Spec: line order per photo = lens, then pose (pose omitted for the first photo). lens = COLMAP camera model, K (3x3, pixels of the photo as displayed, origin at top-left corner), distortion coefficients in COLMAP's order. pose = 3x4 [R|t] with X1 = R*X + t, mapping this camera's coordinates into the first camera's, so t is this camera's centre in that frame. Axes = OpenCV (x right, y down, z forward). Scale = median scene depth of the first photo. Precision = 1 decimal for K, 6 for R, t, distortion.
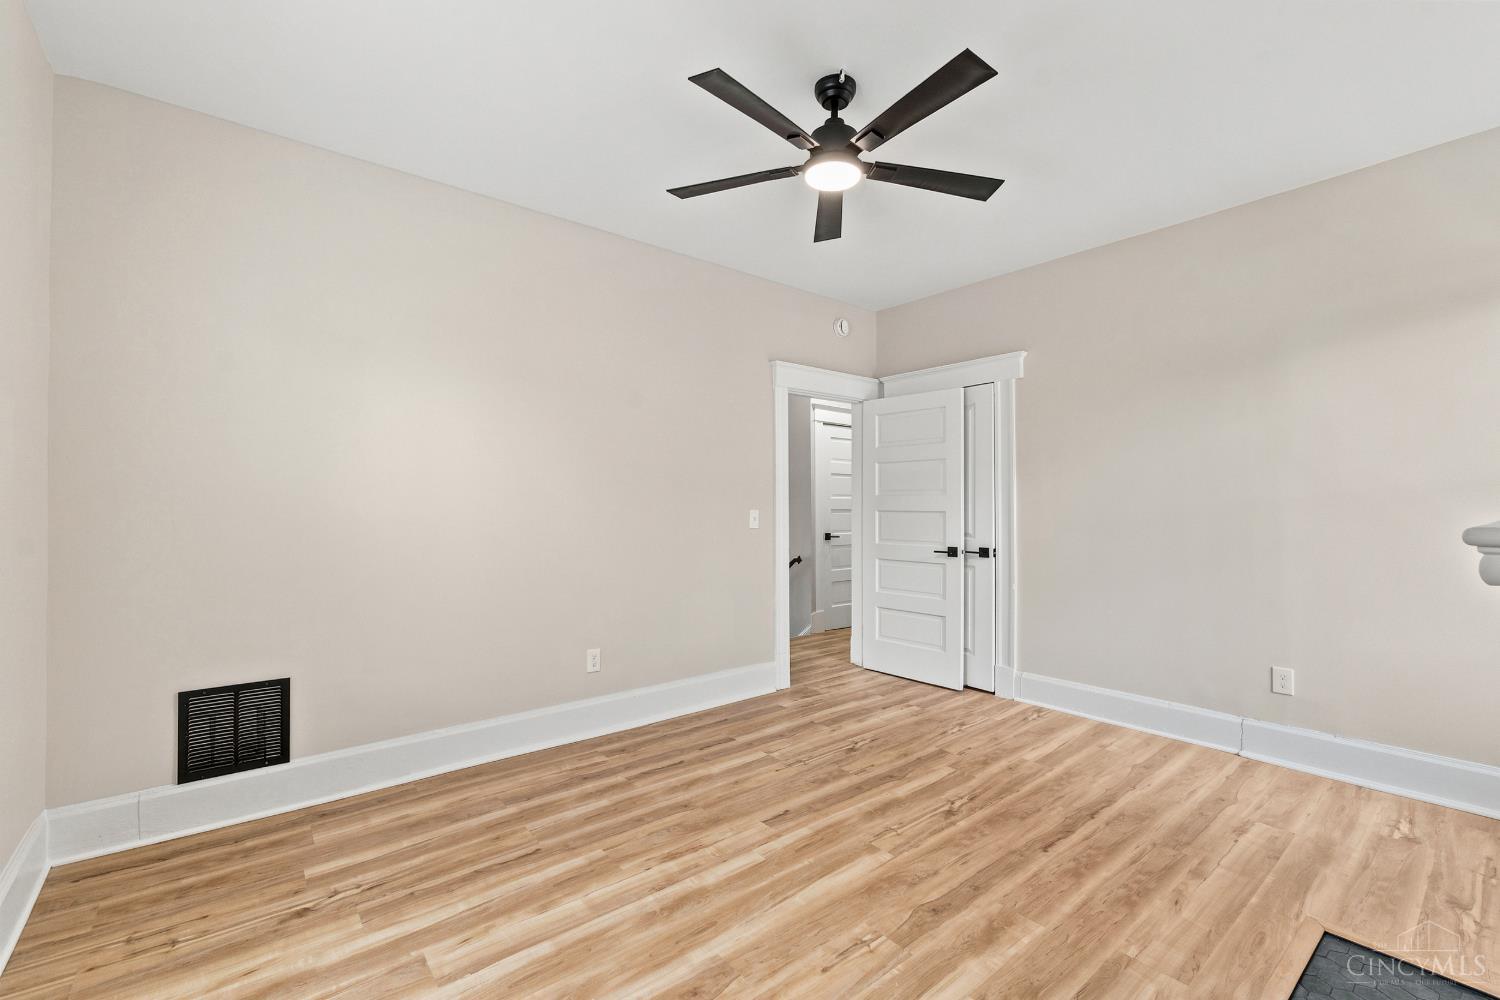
lens RADIAL K [[647.3, 0, 737.0], [0, 647.3, 495.0], [0, 0, 1]] dist [-0.007594, 0.000535]
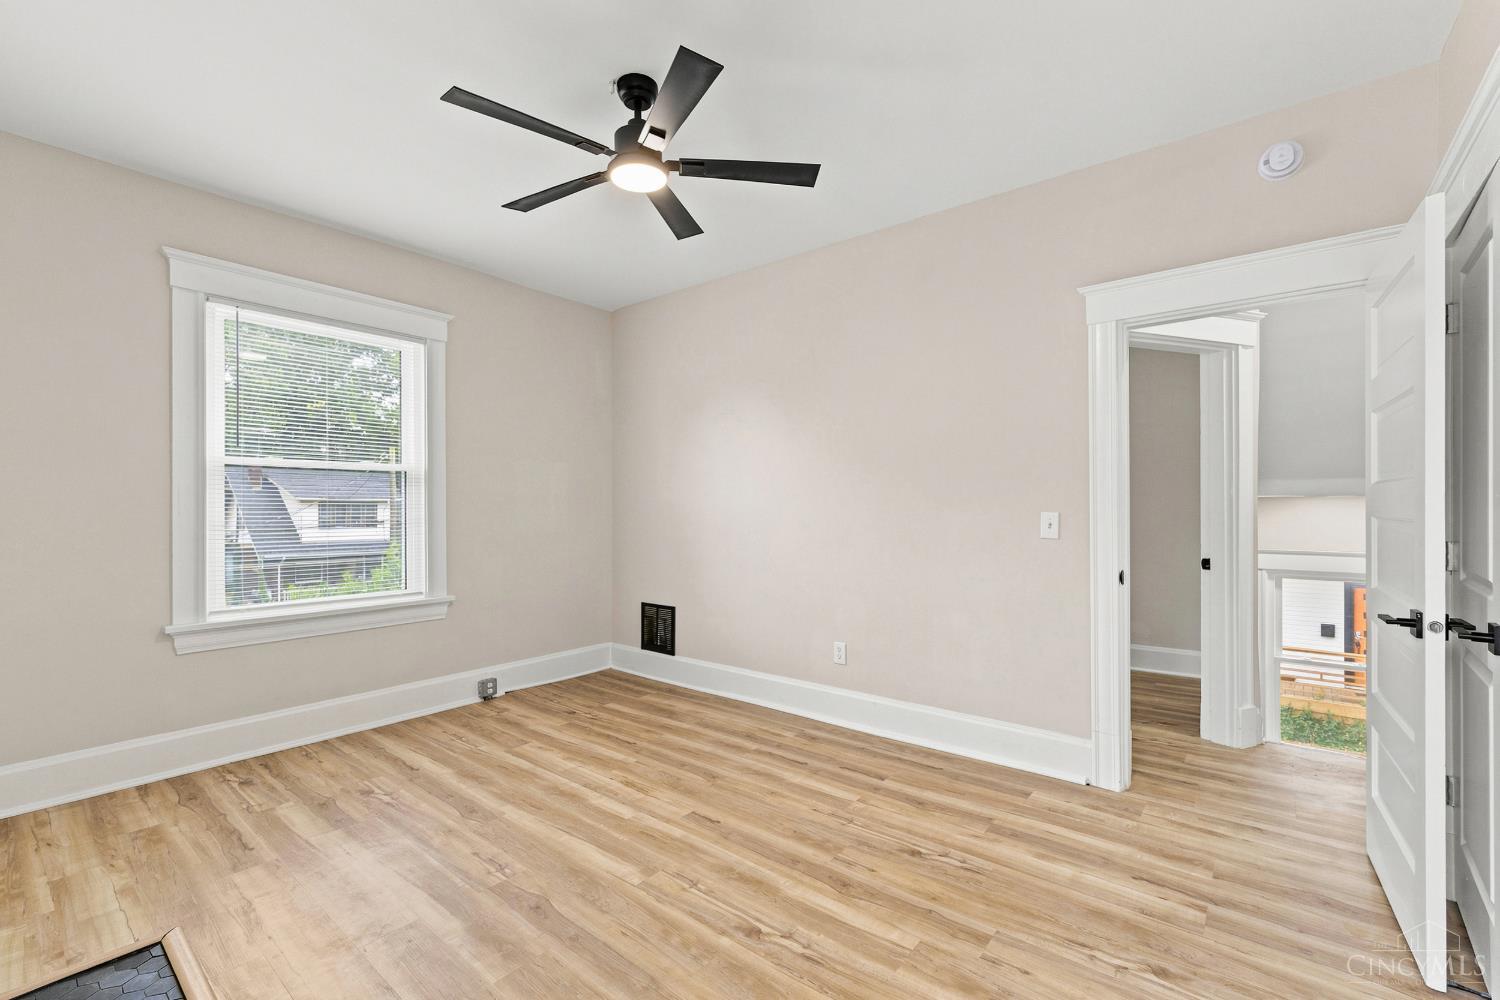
lens RADIAL K [[636.8, 0, 741.2], [0, 636.8, 502.1], [0, 0, 1]] dist [0.002169, 0.000306]
pose [[0.205111, -0.008490, -0.978702, 1.060899], [0.016429, 0.999851, -0.005230, 0.016542], [0.978601, -0.015006, 0.205220, 0.876129]]
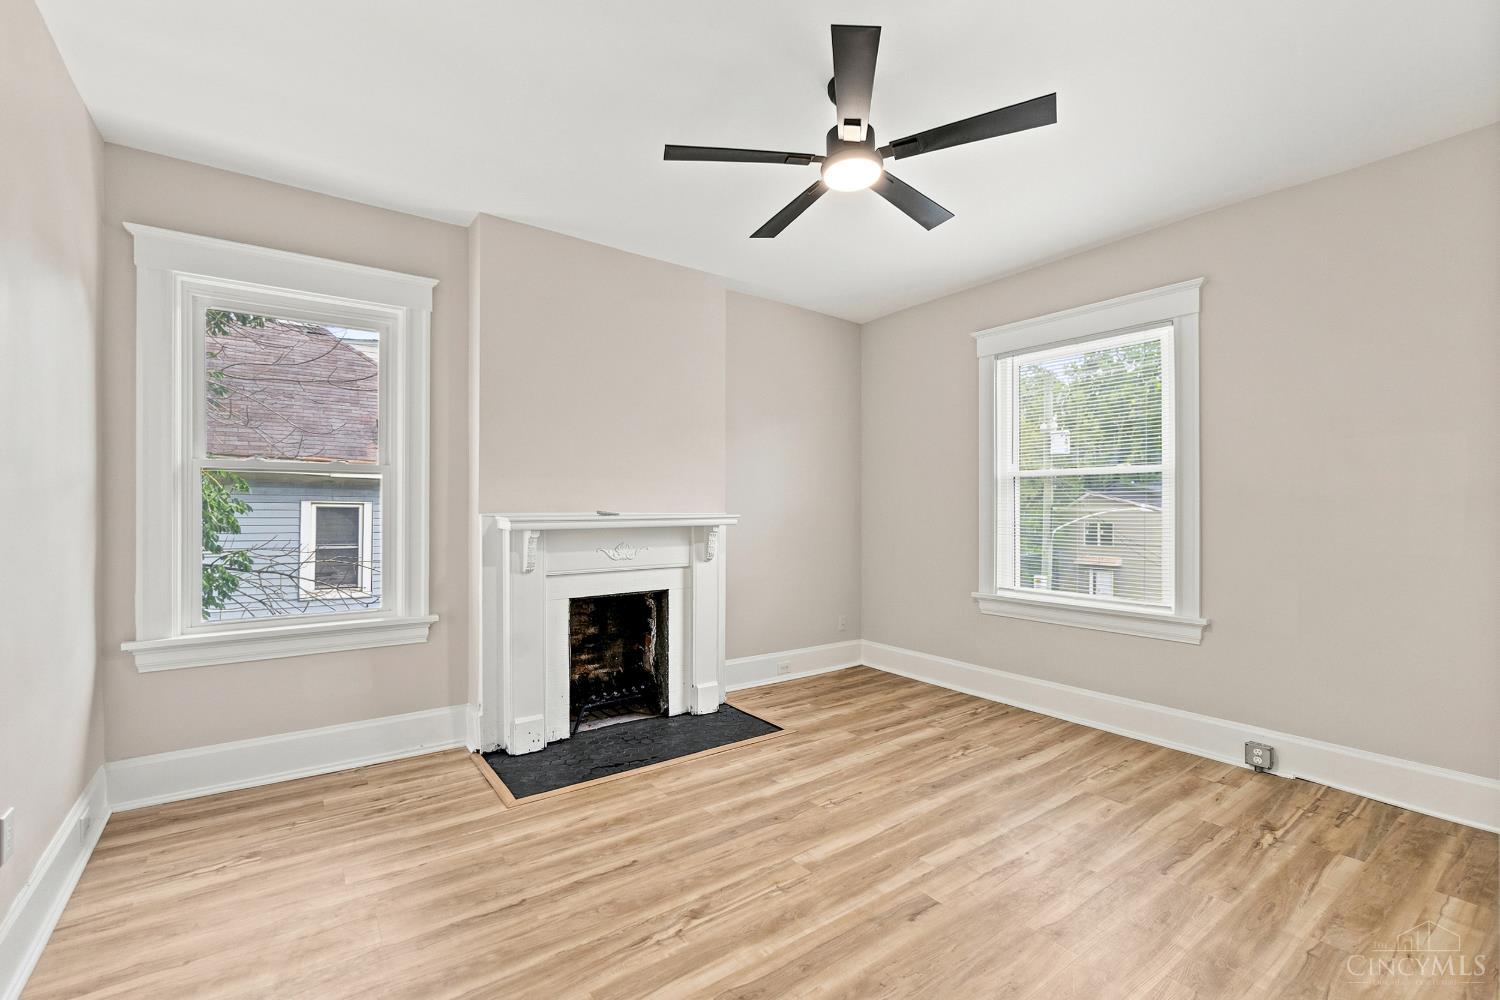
lens RADIAL K [[641.9, 0, 750.8], [0, 641.9, 506.5], [0, 0, 1]] dist [-0.001669, 0.000610]
pose [[-0.999506, -0.000681, 0.031431, 0.248916], [-0.001369, 0.999760, -0.021876, 0.029819], [-0.031408, -0.021908, -0.999267, 1.821872]]
